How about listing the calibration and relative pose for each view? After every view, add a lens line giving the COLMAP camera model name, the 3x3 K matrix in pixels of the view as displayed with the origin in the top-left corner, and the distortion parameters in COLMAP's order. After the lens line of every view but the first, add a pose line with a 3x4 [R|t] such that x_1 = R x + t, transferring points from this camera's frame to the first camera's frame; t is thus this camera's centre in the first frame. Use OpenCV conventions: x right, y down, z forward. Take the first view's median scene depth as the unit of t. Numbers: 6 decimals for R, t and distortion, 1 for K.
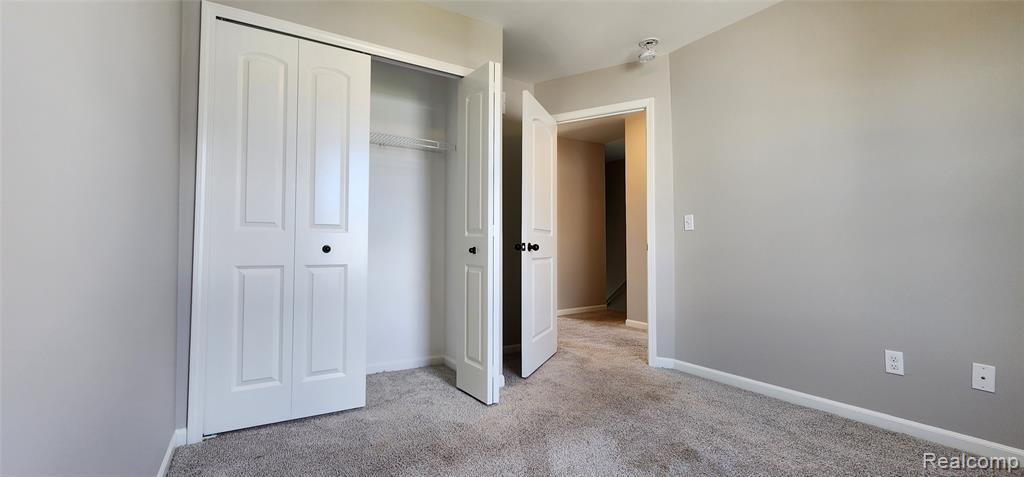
lens RADIAL K [[416.2, 0, 505.5], [0, 416.2, 235.5], [0, 0, 1]] dist [-0.001826, 0.000083]
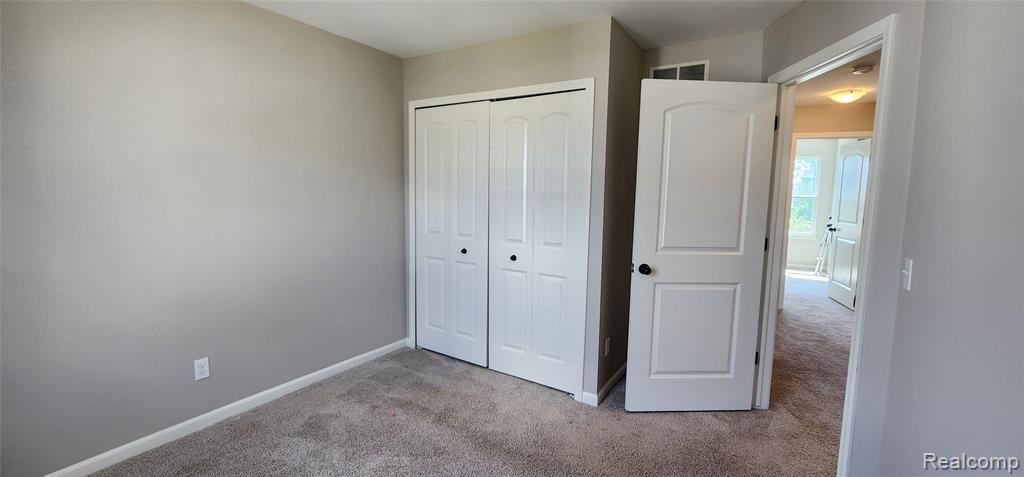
lens RADIAL K [[416.2, 0, 505.5], [0, 416.2, 235.5], [0, 0, 1]] dist [-0.001826, 0.000083]
pose [[0.429982, 0.103963, -0.896832, 0.708093], [0.015399, 0.992359, 0.122420, -0.151047], [0.902706, -0.066448, 0.425096, 0.409485]]
